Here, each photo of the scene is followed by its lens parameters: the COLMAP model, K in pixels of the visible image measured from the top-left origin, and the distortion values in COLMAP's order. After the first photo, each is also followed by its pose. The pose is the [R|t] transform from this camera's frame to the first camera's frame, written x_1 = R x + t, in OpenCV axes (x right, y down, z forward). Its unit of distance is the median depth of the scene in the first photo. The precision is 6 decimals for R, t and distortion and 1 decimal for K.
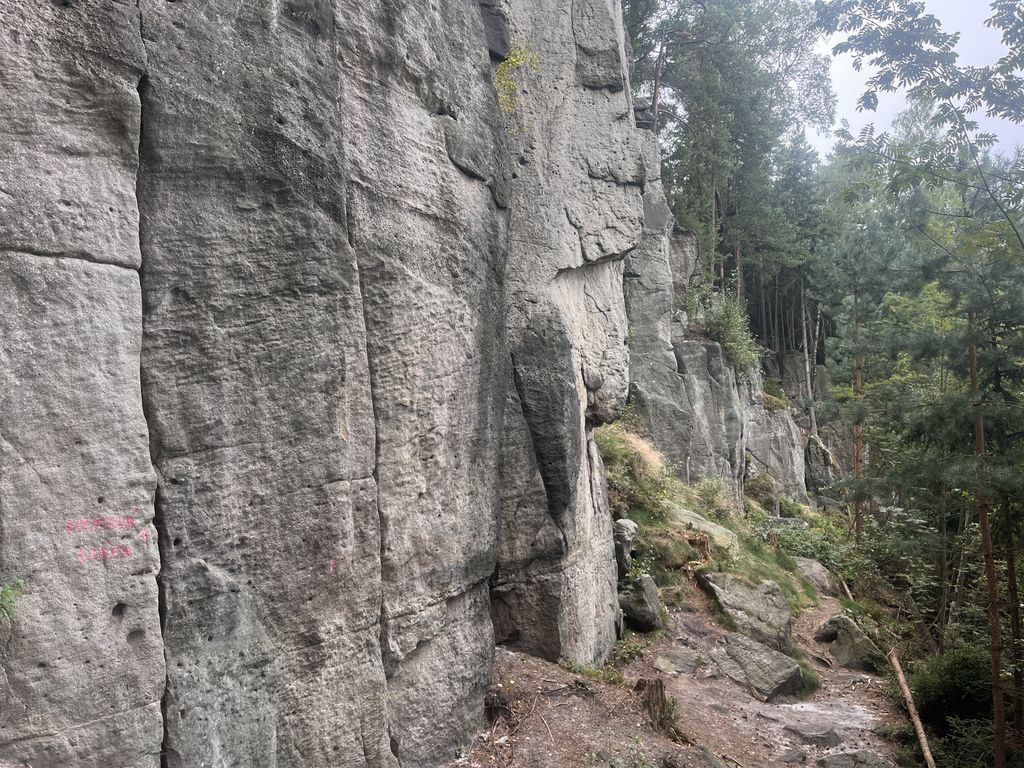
lens RADIAL K [[780.7, 0, 505.8], [0, 780.7, 385.2], [0, 0, 1]] dist [0.097850, -0.133159]
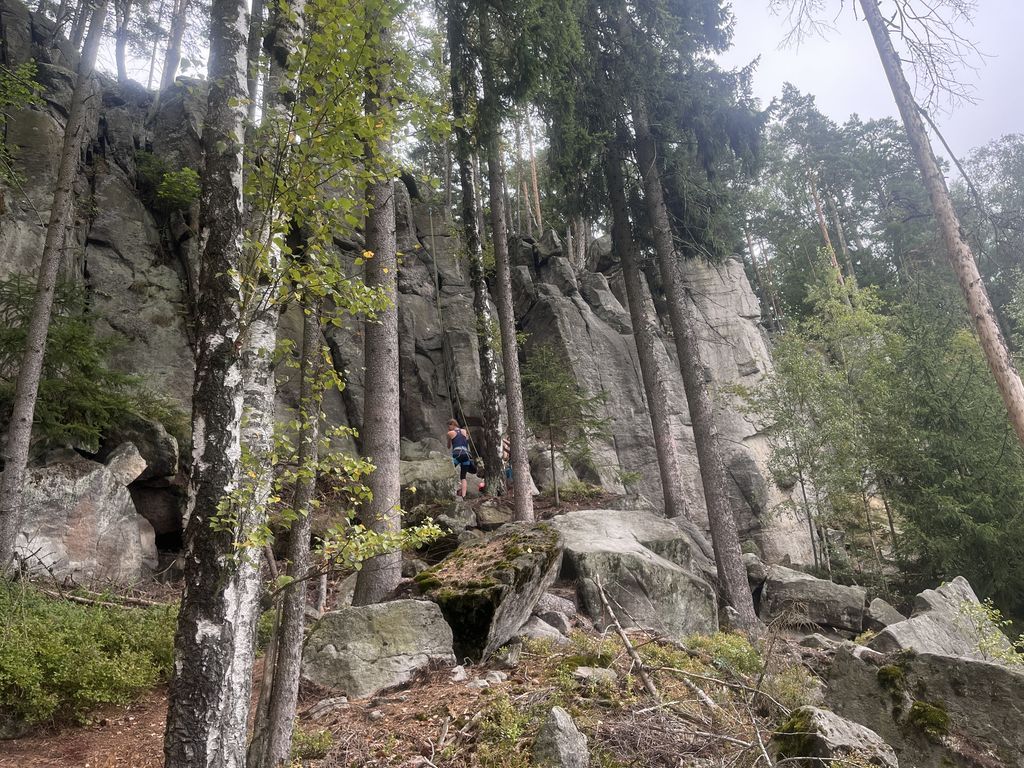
lens RADIAL K [[780.7, 0, 505.8], [0, 780.7, 385.2], [0, 0, 1]] dist [0.097850, -0.133159]
pose [[0.790538, -0.294720, -0.536833, 1.210938], [0.154585, 0.944232, -0.290739, 0.474602], [0.592581, 0.146854, 0.792011, -2.342910]]
